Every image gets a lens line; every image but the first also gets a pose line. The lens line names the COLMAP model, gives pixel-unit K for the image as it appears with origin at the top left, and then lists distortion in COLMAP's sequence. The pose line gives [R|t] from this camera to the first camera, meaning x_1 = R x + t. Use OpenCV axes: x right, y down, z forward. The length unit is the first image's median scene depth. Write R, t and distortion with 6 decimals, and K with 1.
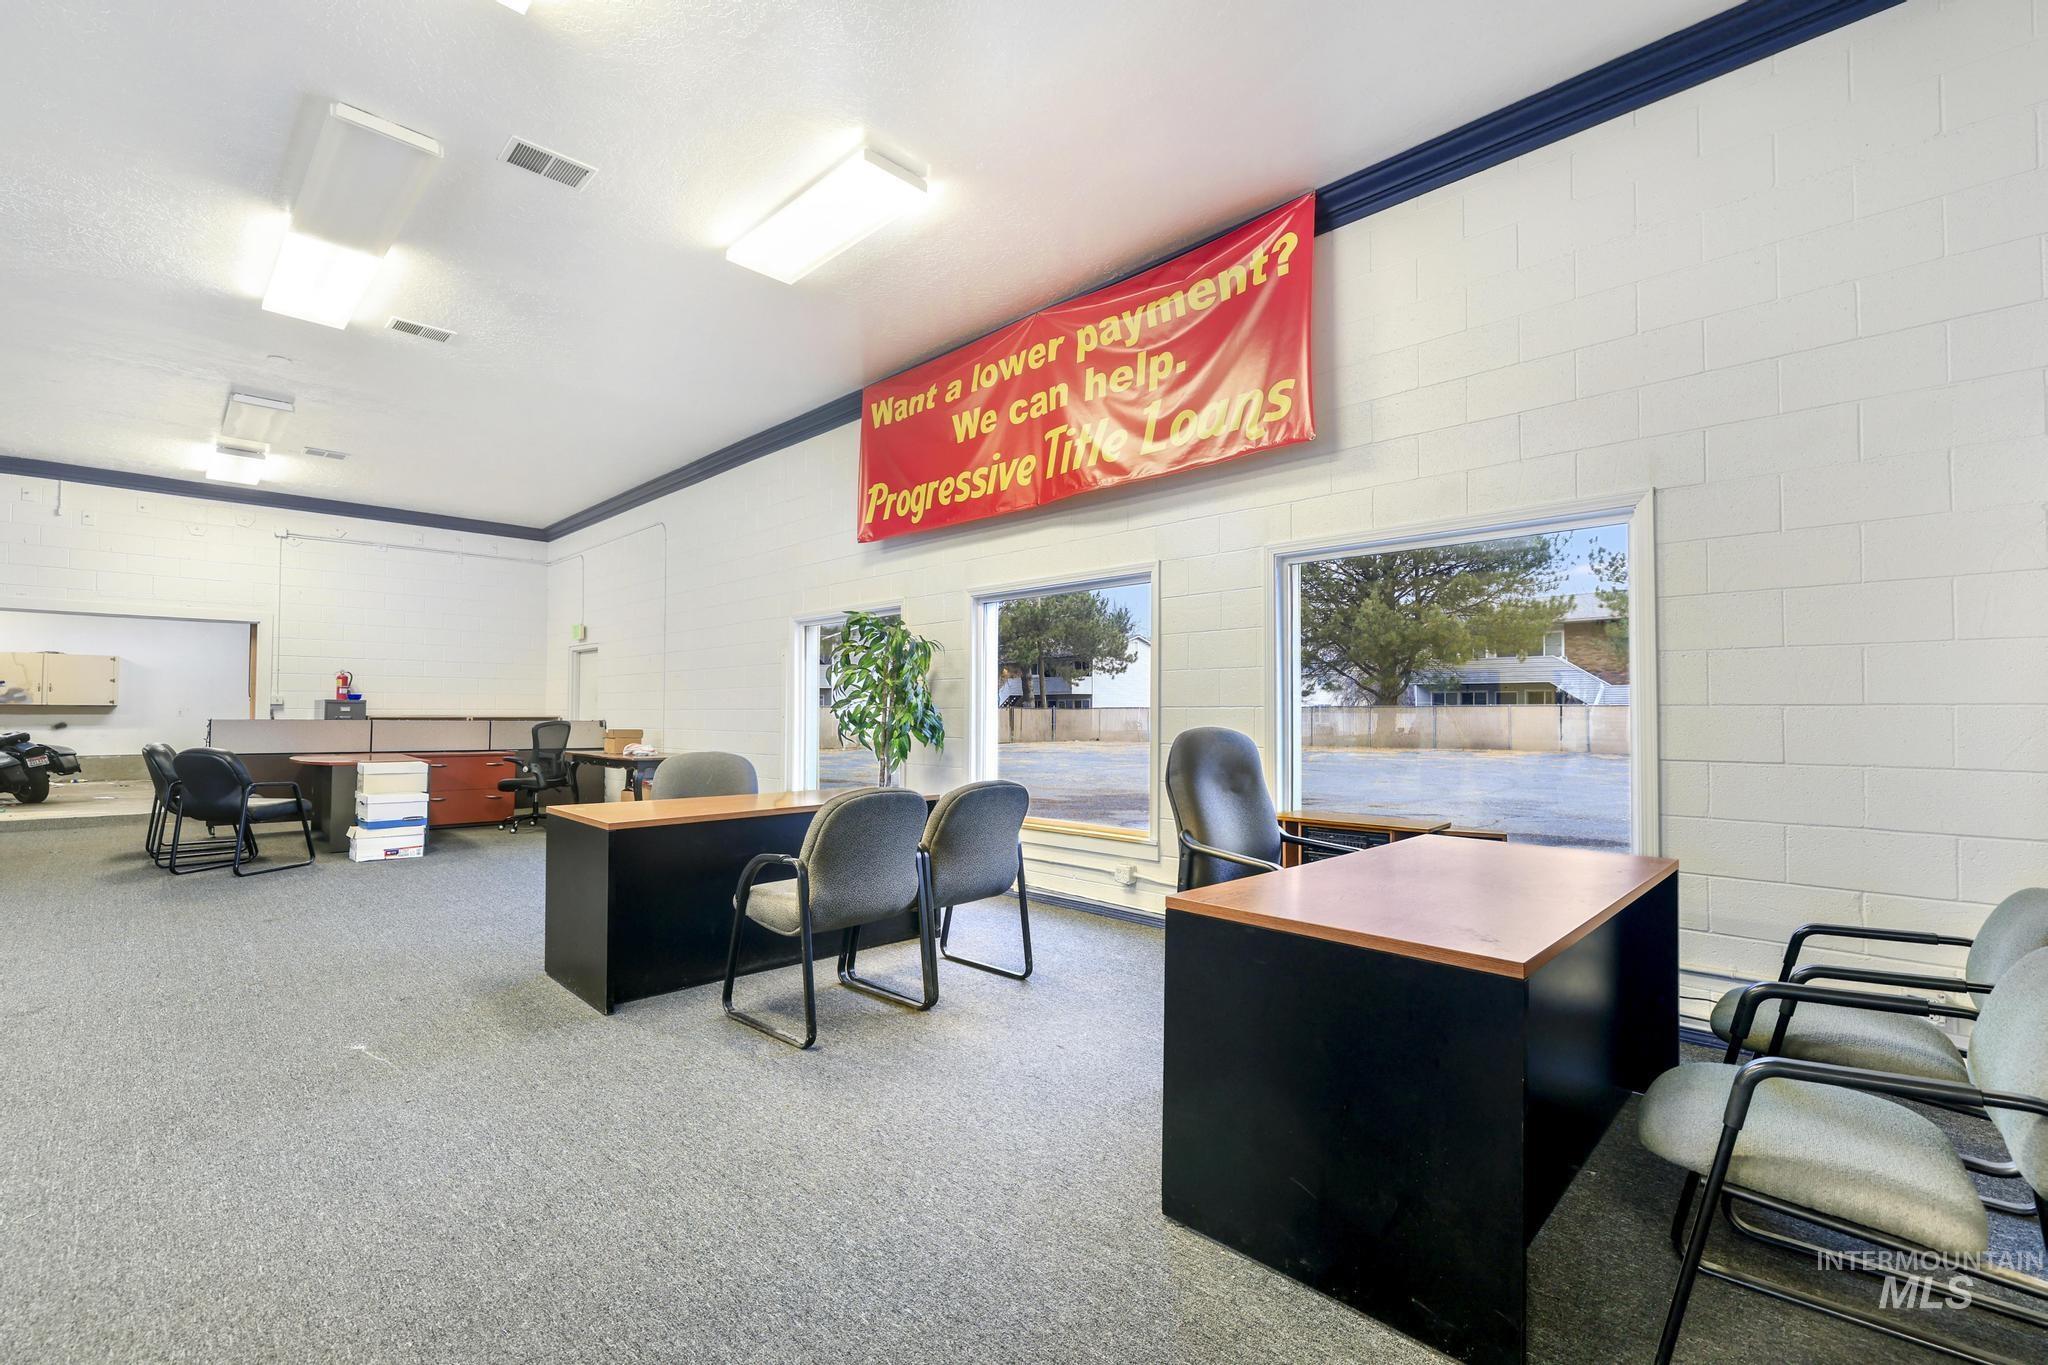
lens RADIAL K [[888.3, 0, 1019.9], [0, 888.3, 702.9], [0, 0, 1]] dist [0.000678, -0.000129]
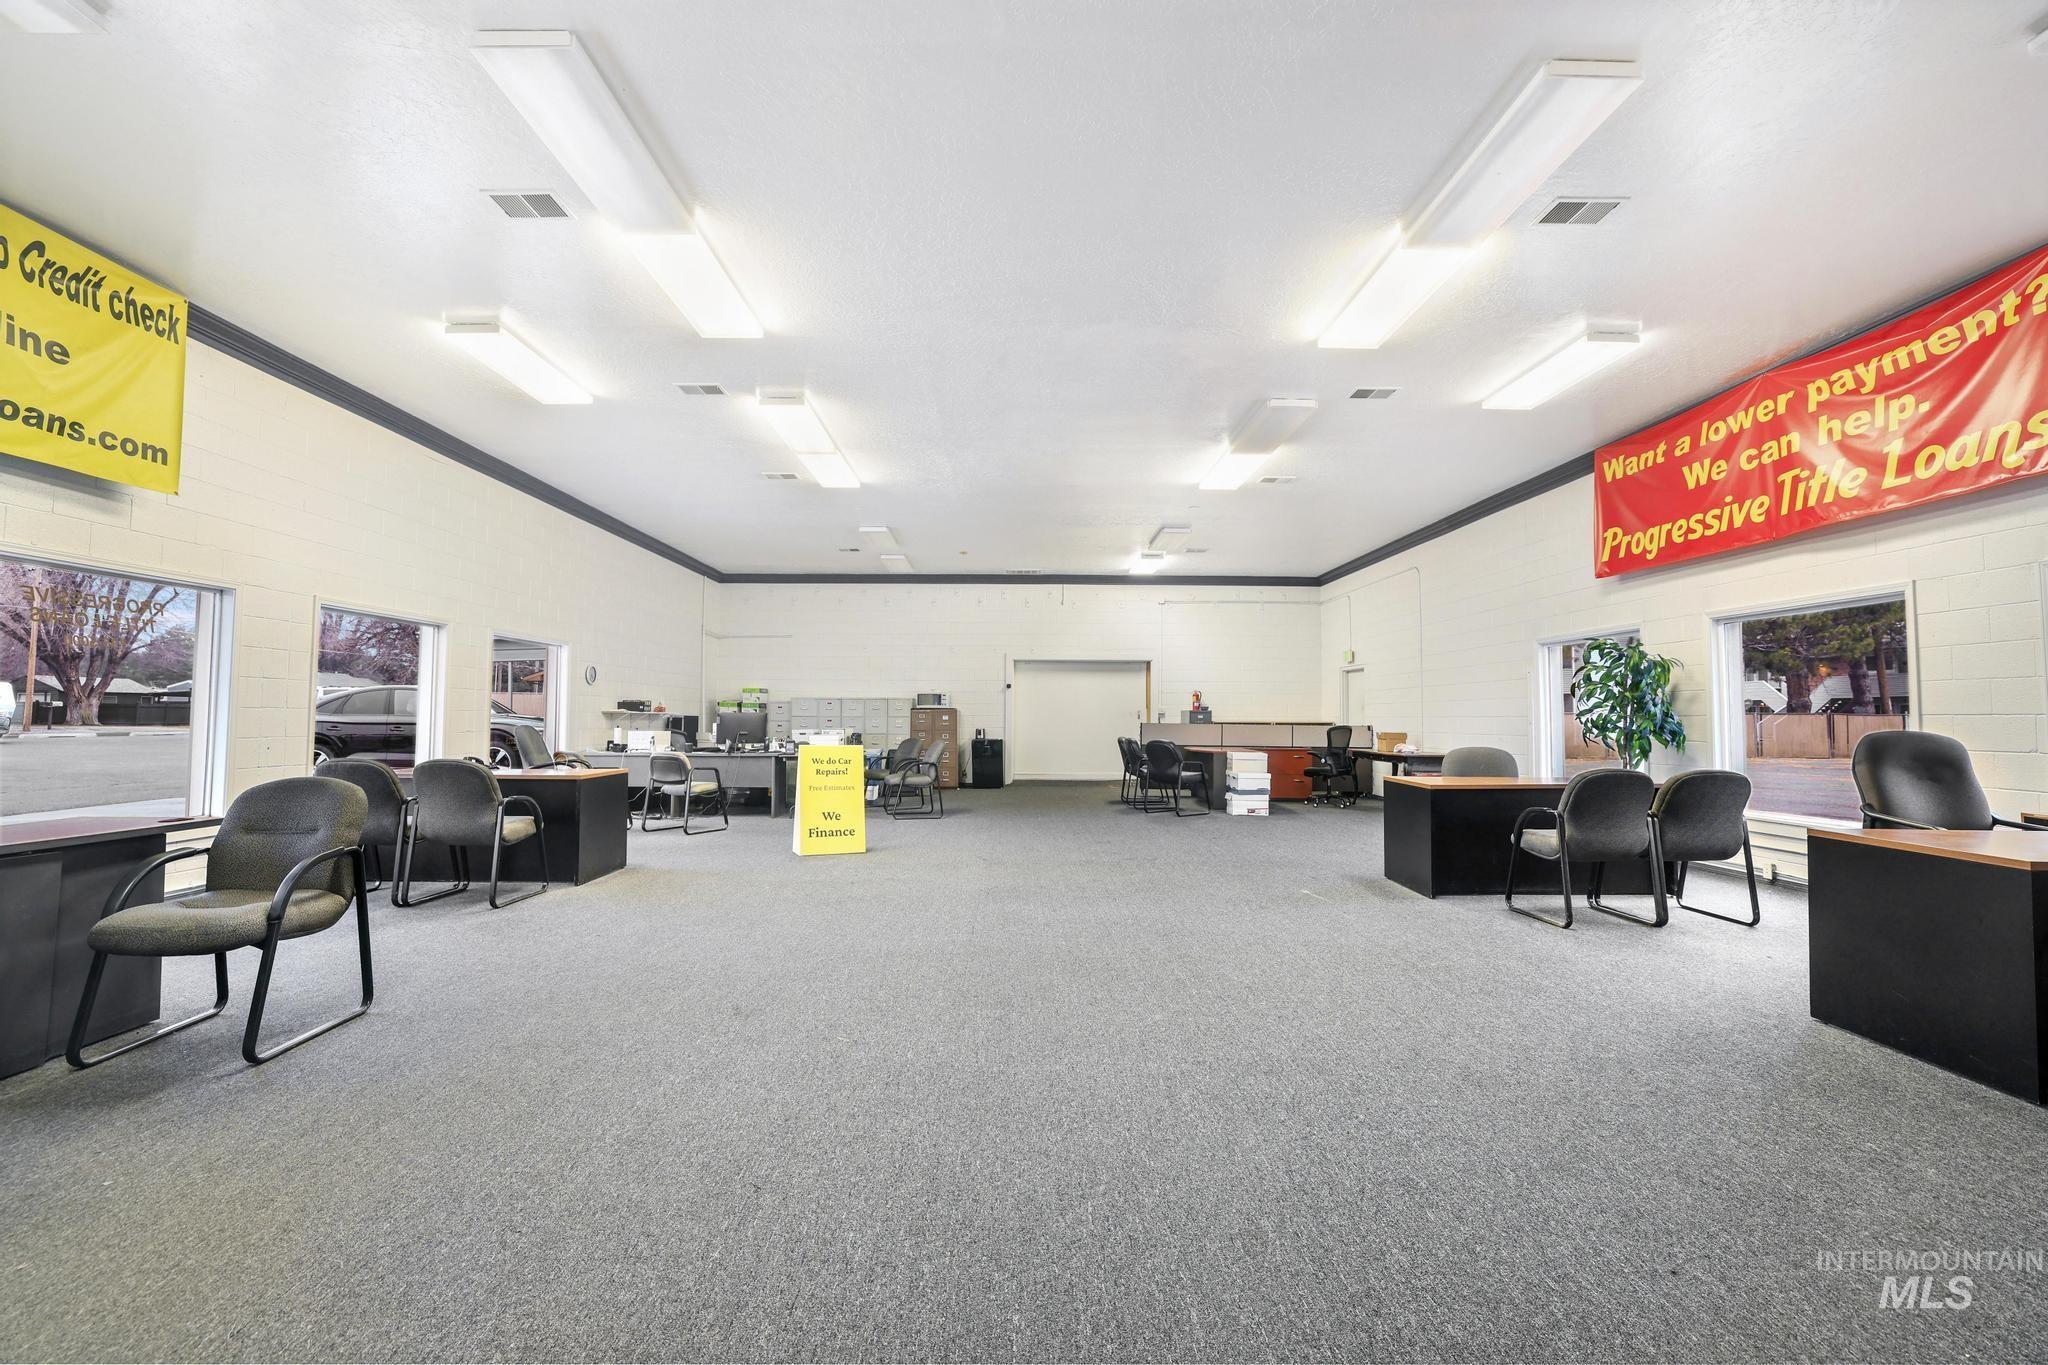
lens RADIAL K [[874.8, 0, 1022.5], [0, 874.8, 668.2], [0, 0, 1]] dist [-0.040221, 0.013122]
pose [[0.713320, -0.038702, -0.699769, 0.088341], [0.005346, 0.998746, -0.049788, -0.005461], [0.700818, 0.031773, 0.712632, -0.433021]]
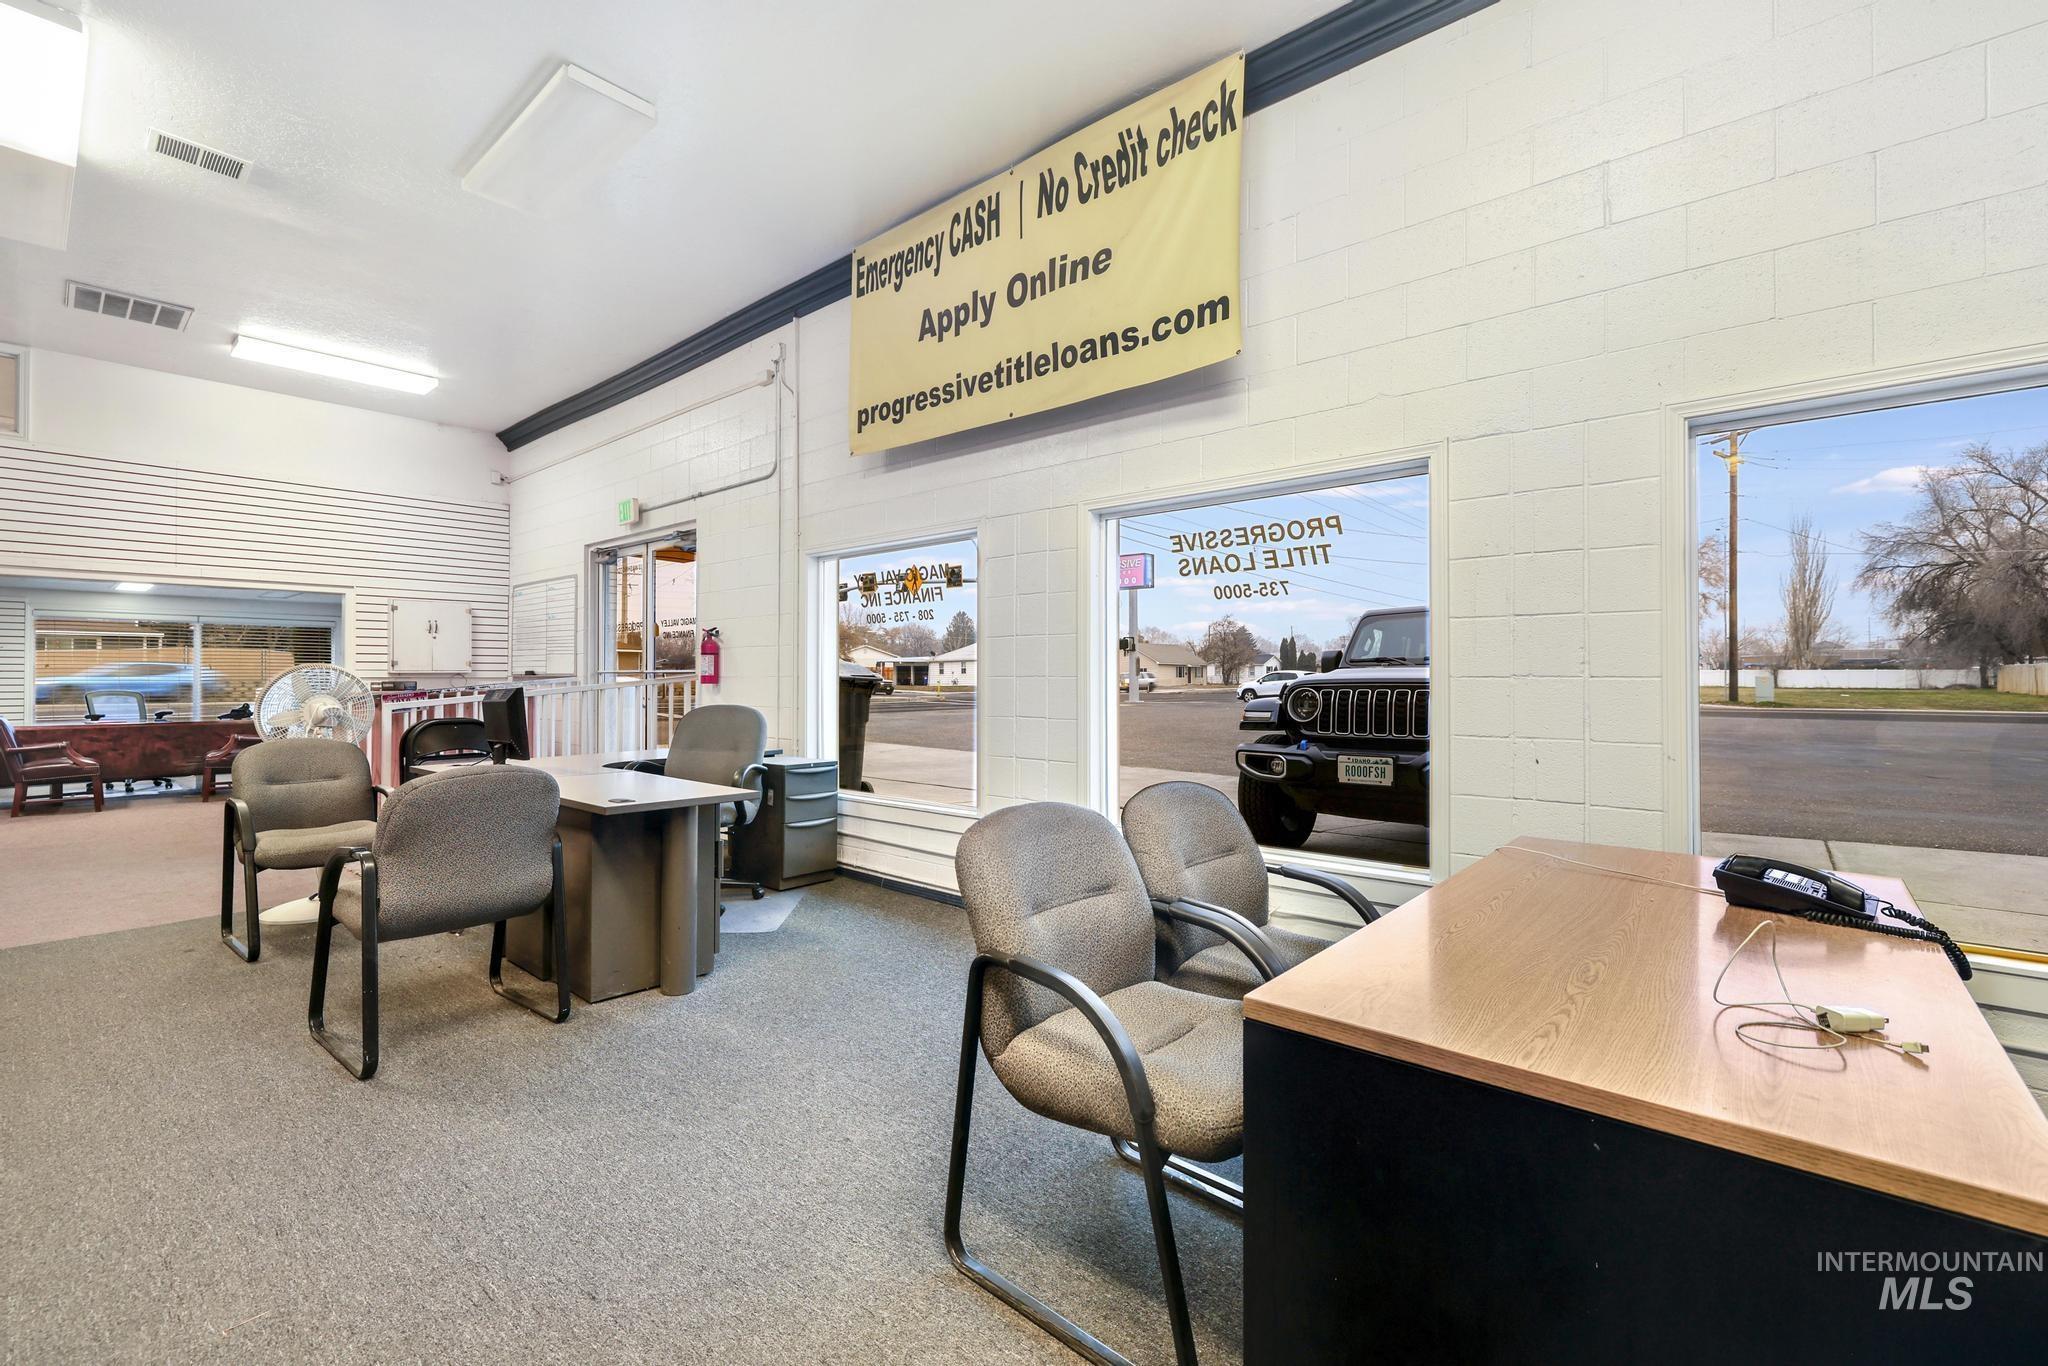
lens RADIAL K [[869.0, 0, 1017.3], [0, 869.0, 671.4], [0, 0, 1]] dist [-0.001412, 0.000185]
pose [[-0.997888, -0.006715, -0.064616, -0.968154], [-0.005285, 0.999738, -0.022268, -0.004696], [0.064749, -0.021880, -0.997662, 0.152299]]
